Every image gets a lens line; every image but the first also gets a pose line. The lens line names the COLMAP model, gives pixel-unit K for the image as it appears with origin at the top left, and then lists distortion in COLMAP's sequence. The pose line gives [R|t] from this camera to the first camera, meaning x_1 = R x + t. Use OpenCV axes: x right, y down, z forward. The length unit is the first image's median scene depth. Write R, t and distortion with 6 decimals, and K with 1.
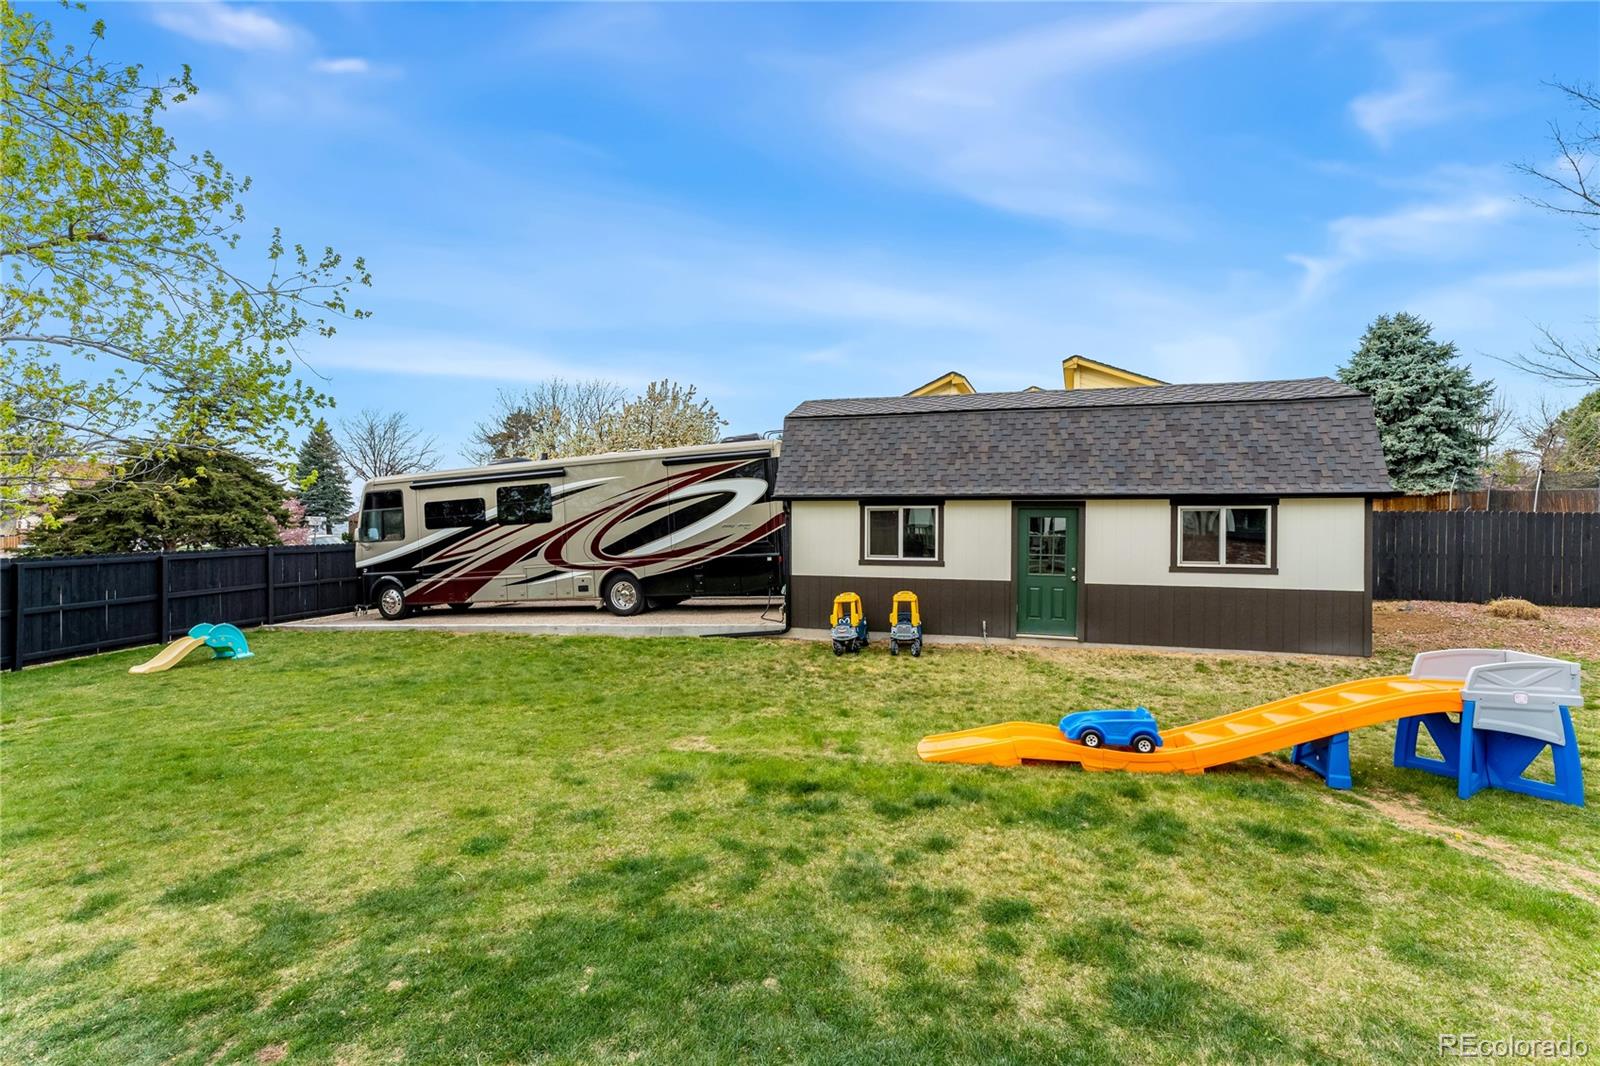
lens RADIAL K [[644.1, 0, 800.0], [0, 644.1, 533.0], [0, 0, 1]] dist [-0.000215, -0.000120]
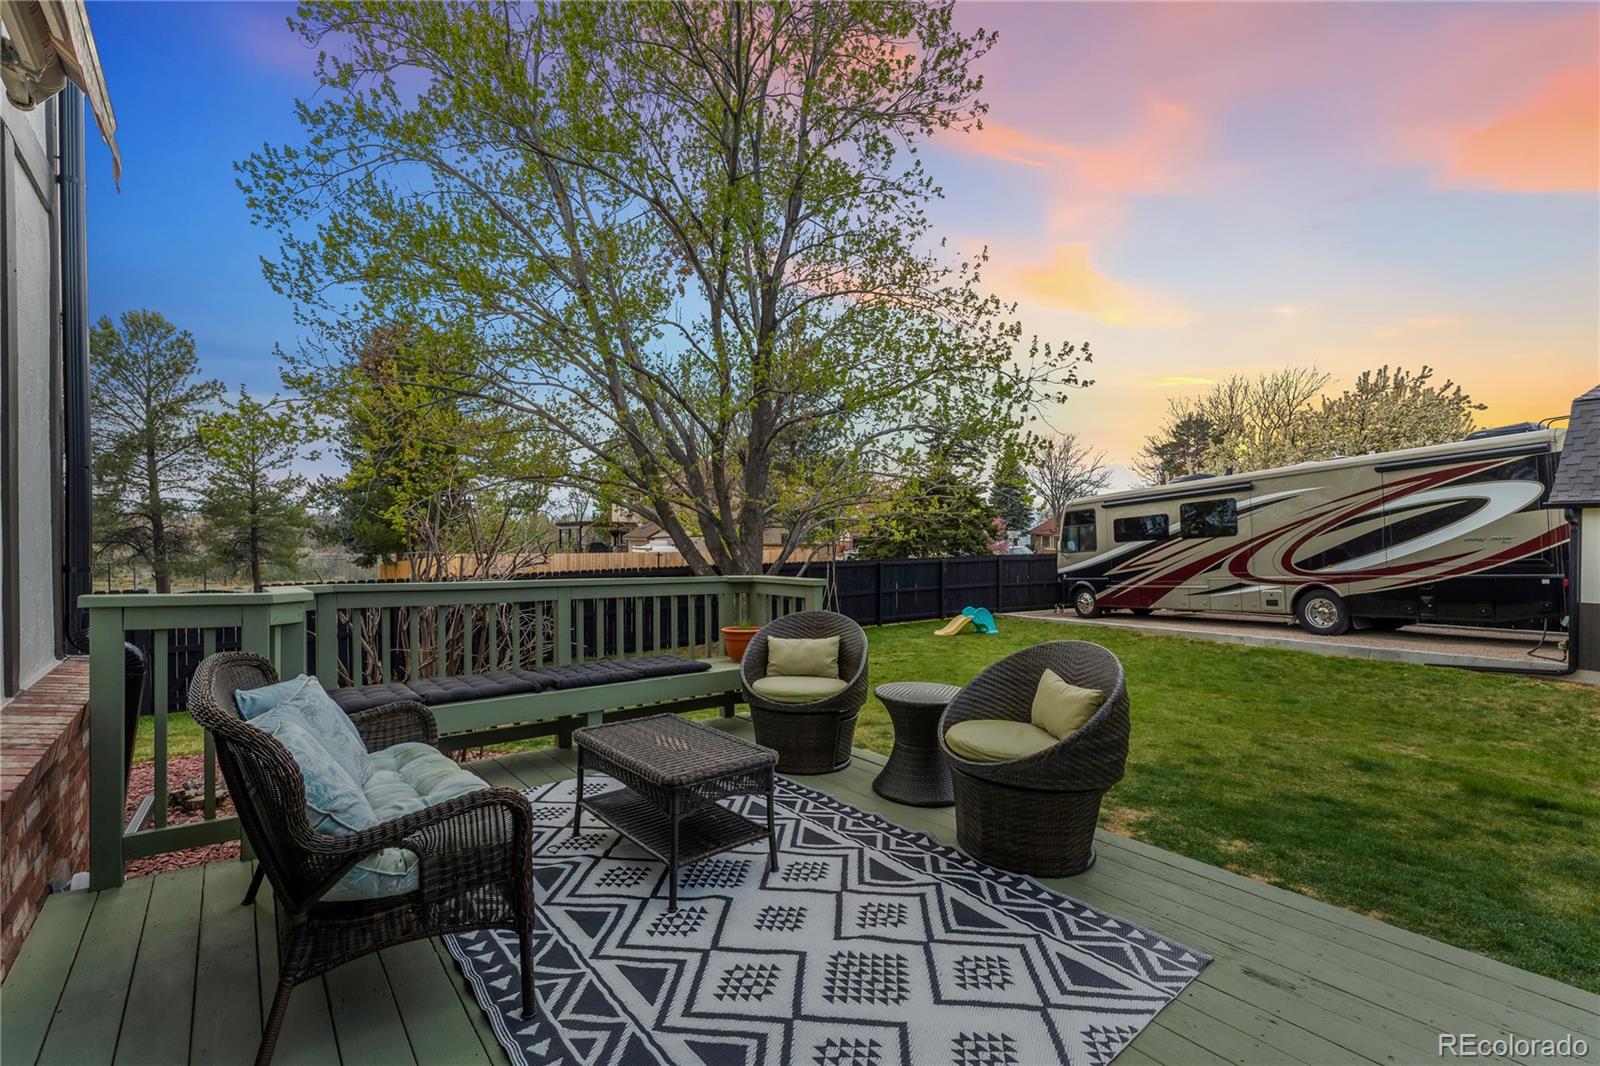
lens RADIAL K [[683.1, 0, 798.3], [0, 683.1, 547.1], [0, 0, 1]] dist [-0.000863, -0.000168]
pose [[0.604446, 0.008750, -0.796598, 0.060495], [-0.006469, 0.999961, 0.006076, -0.001269], [0.796620, 0.001480, 0.604479, -0.220658]]
